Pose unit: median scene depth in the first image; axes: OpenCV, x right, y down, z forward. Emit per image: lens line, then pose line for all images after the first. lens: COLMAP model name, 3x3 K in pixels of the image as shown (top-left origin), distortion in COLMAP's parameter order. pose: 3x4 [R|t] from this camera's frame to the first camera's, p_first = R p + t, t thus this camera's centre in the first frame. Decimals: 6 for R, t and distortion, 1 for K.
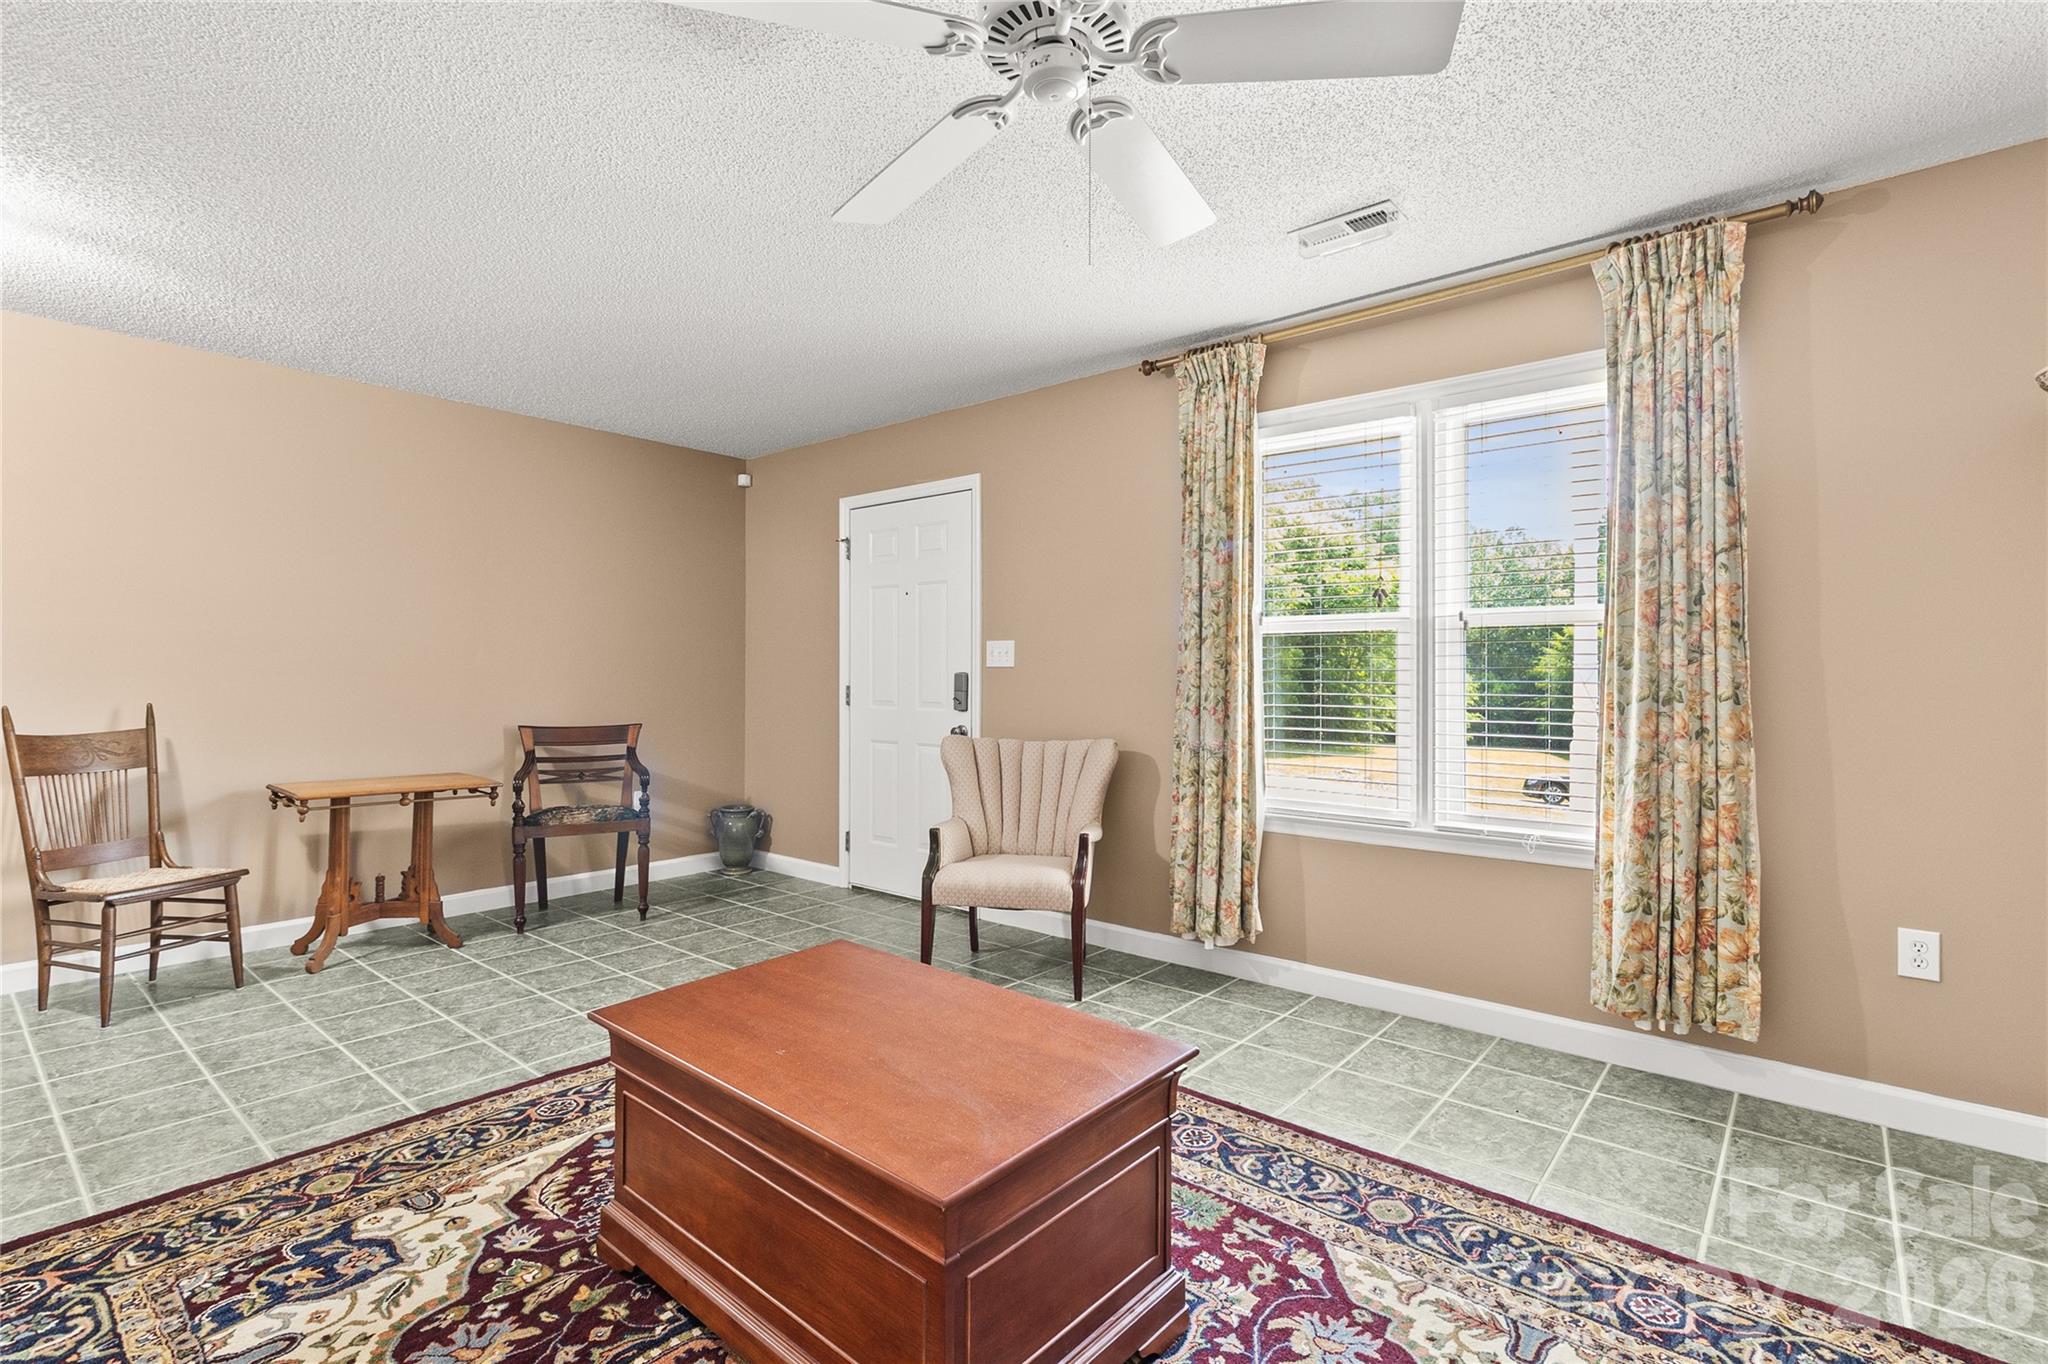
lens RADIAL K [[952.1, 0, 1035.9], [0, 952.1, 657.6], [0, 0, 1]] dist [0.001717, 0.000276]
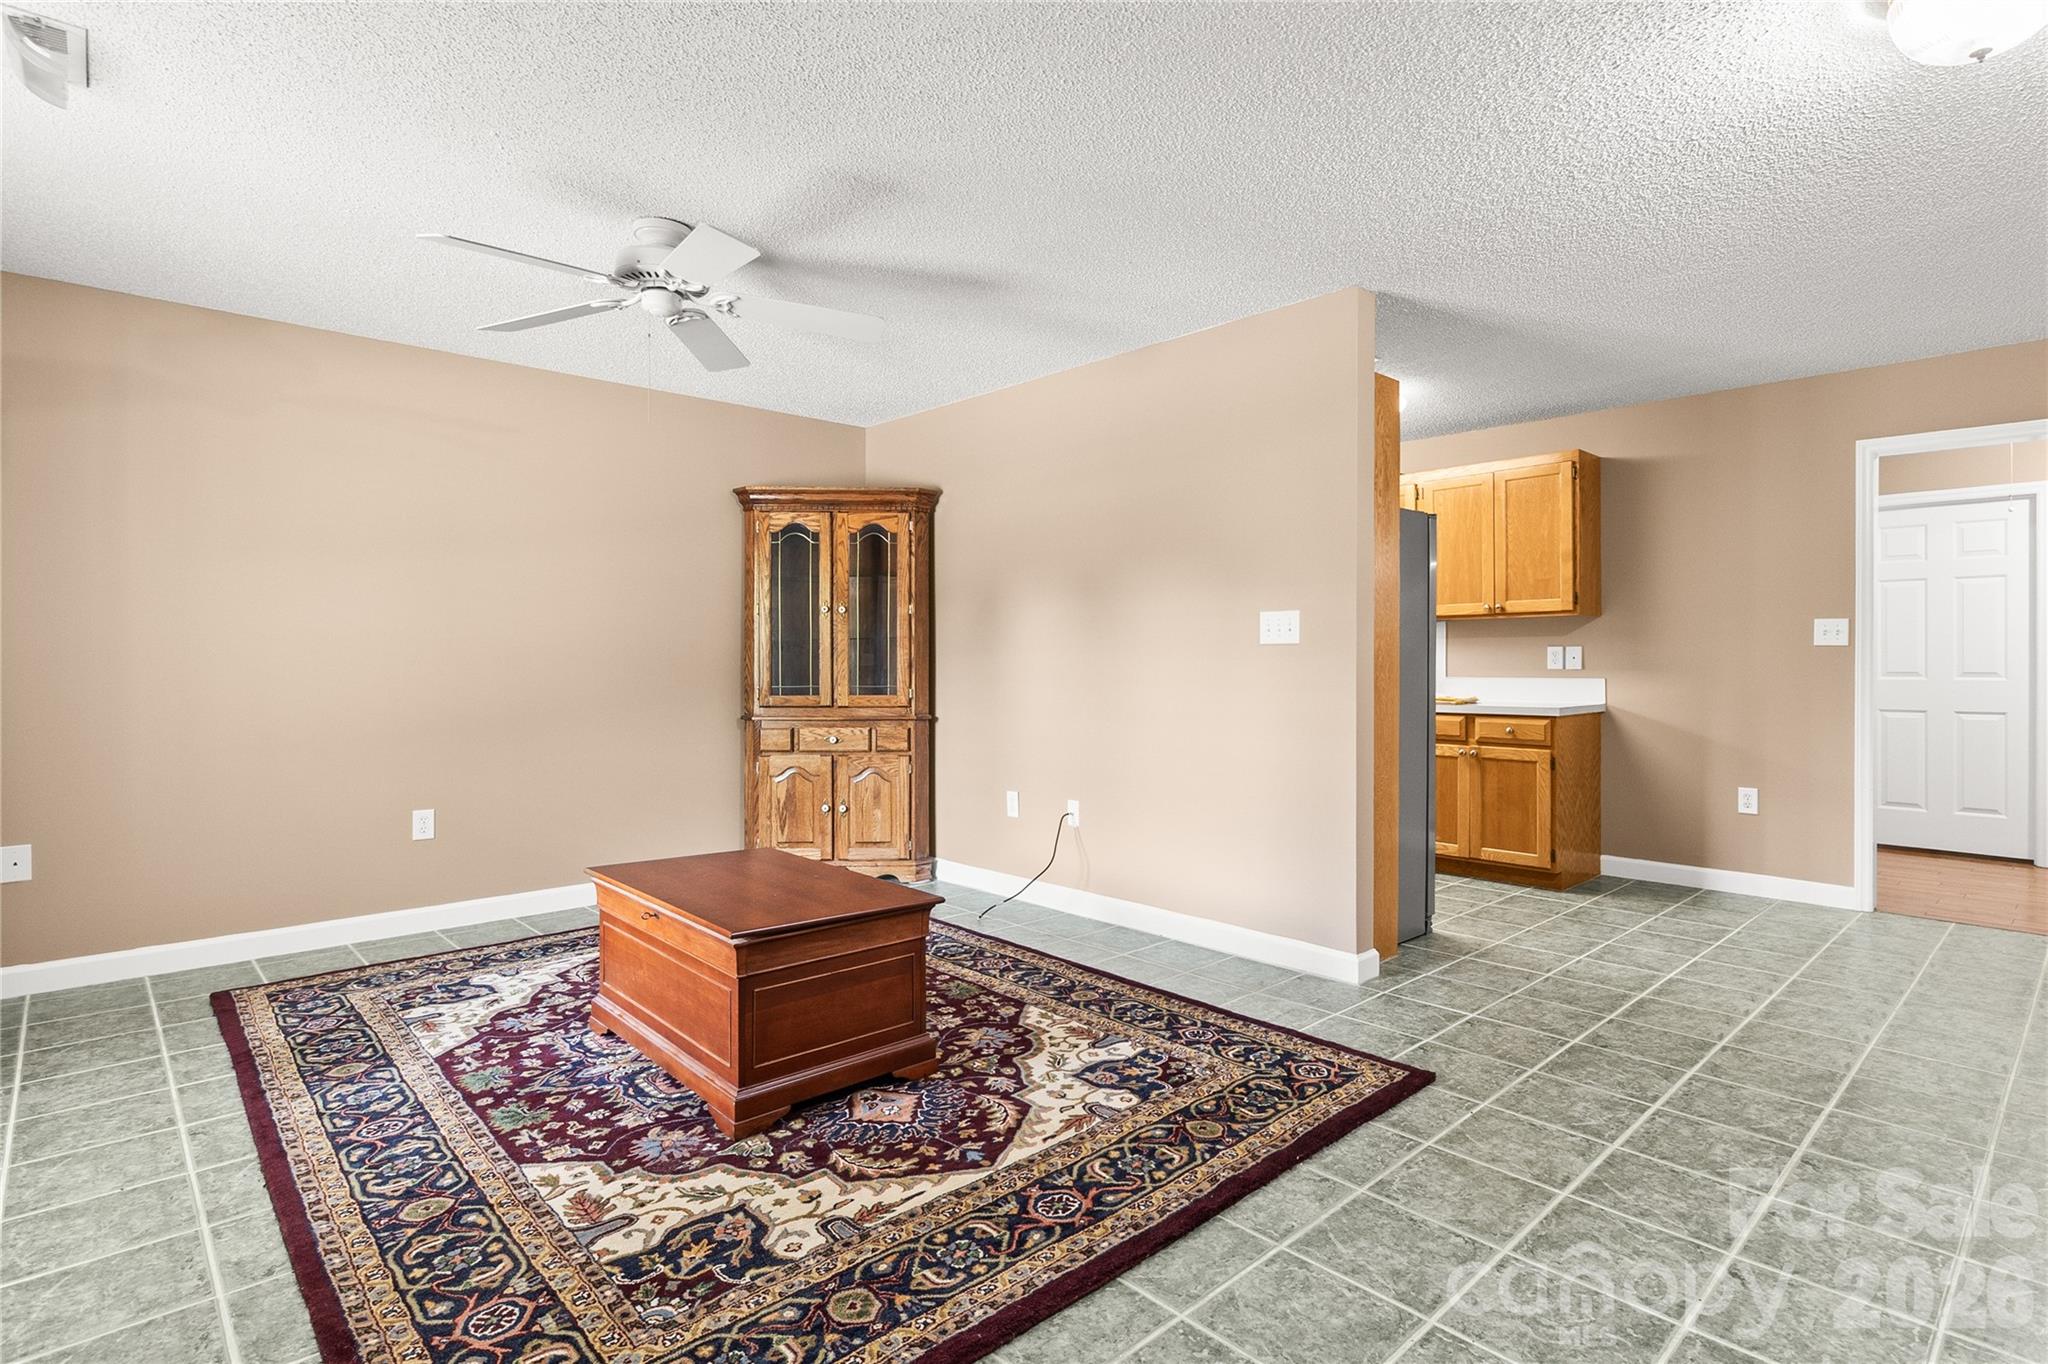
lens RADIAL K [[1024.7, 0, 1045.0], [0, 1024.7, 669.1], [0, 0, 1]] dist [0.001286, -0.001394]
pose [[-0.993237, -0.004146, 0.116032, -0.665147], [-0.004222, 0.999991, -0.000412, 0.032356], [-0.116030, -0.000899, -0.993245, 2.086558]]
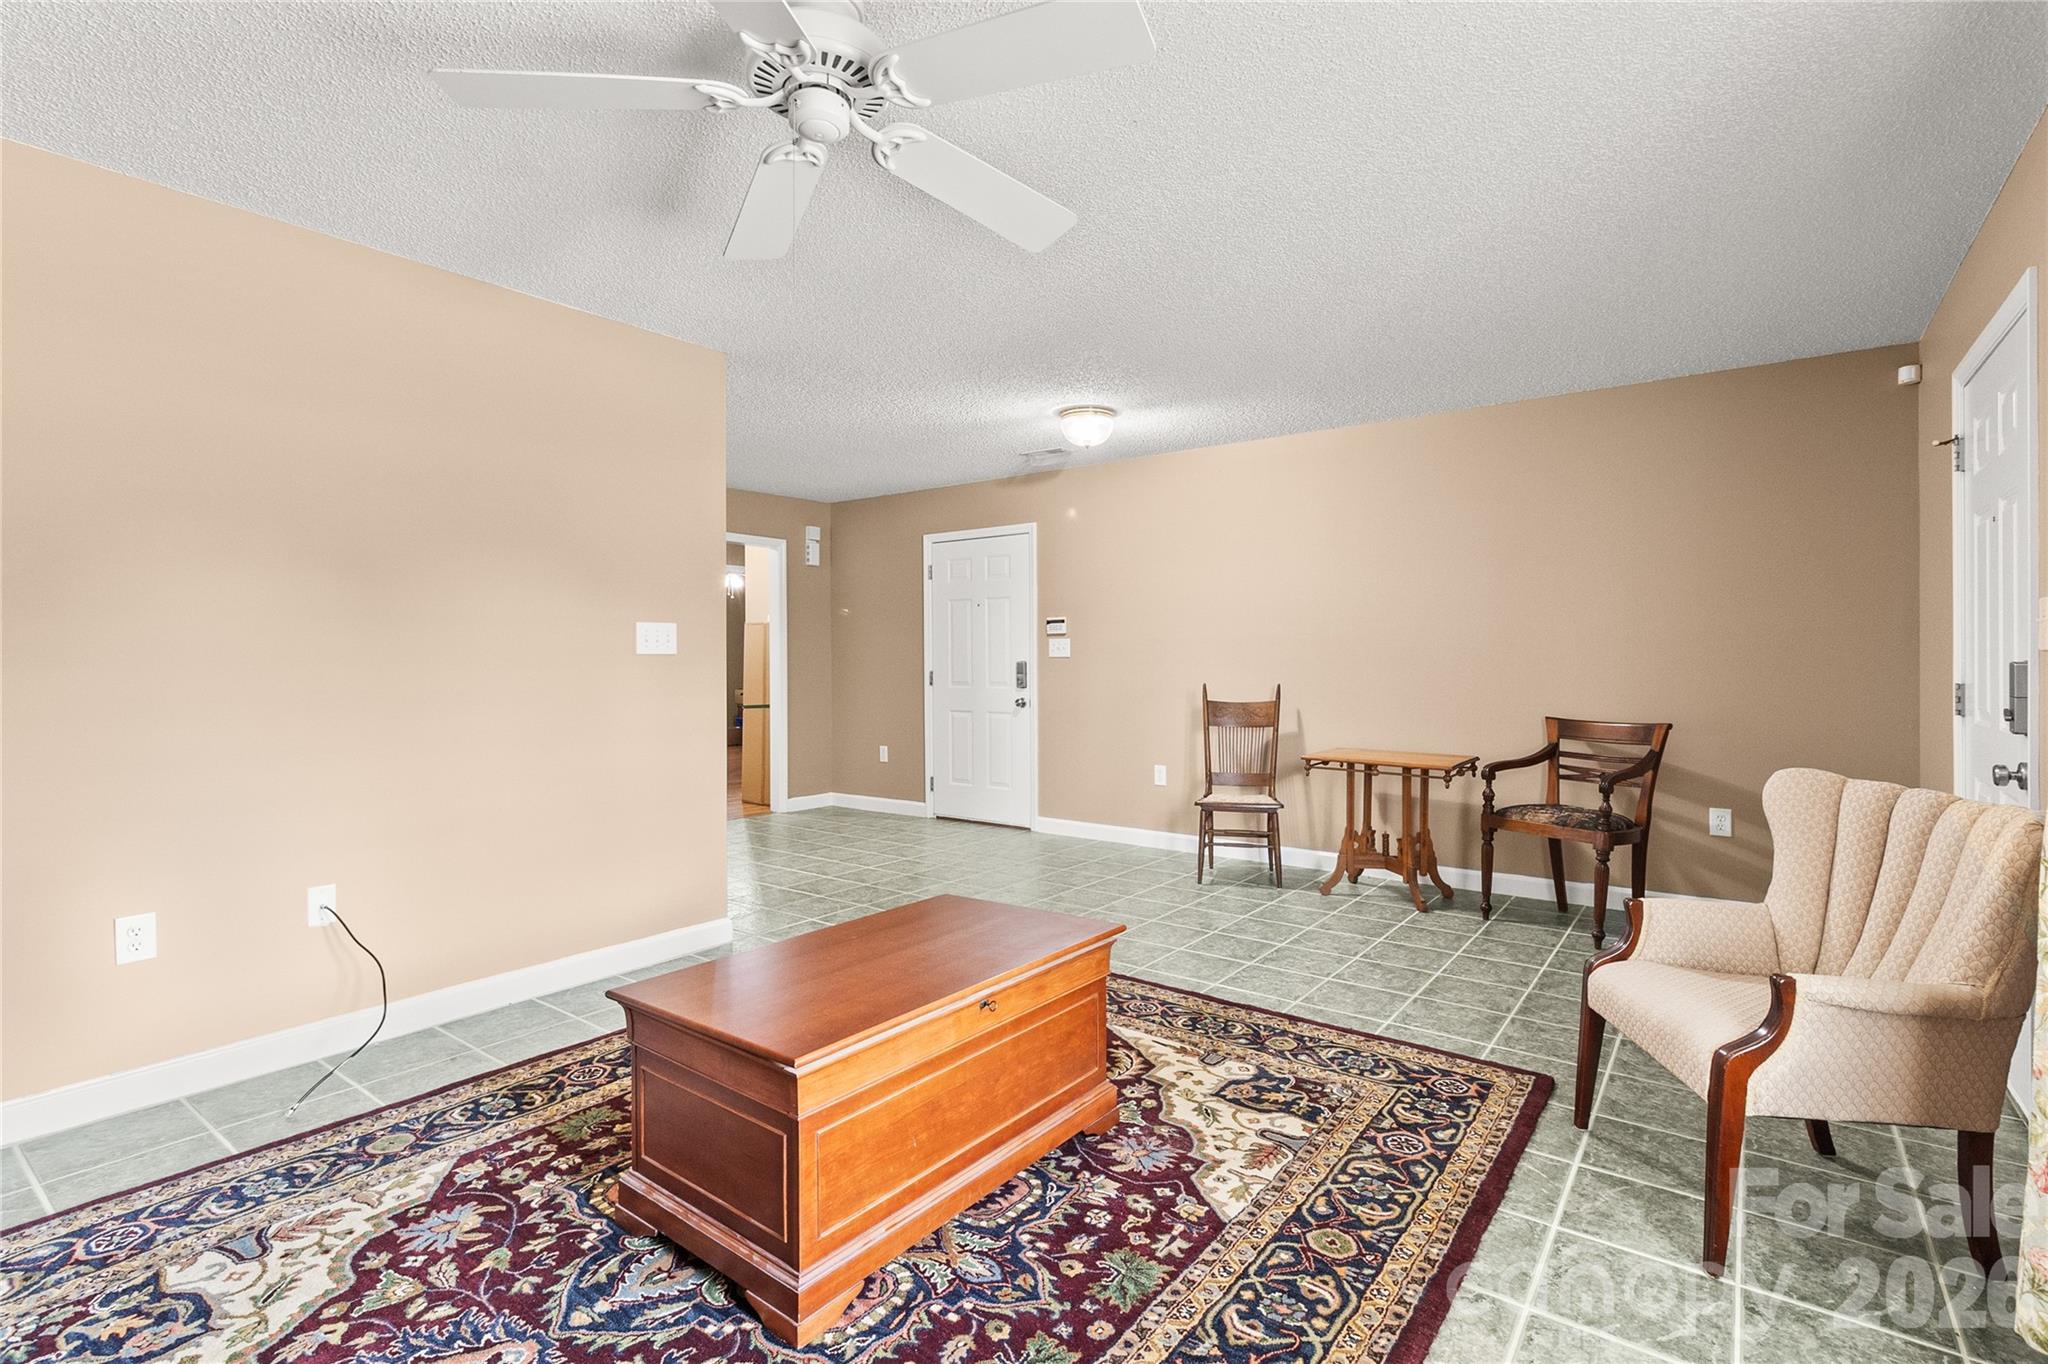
lens RADIAL K [[952.1, 0, 1035.9], [0, 952.1, 657.6], [0, 0, 1]] dist [0.001717, 0.000276]
pose [[0.054172, -0.006120, -0.998513, 0.854485], [0.017065, 0.999841, -0.005203, 0.014607], [0.998386, -0.016757, 0.054268, 0.902548]]
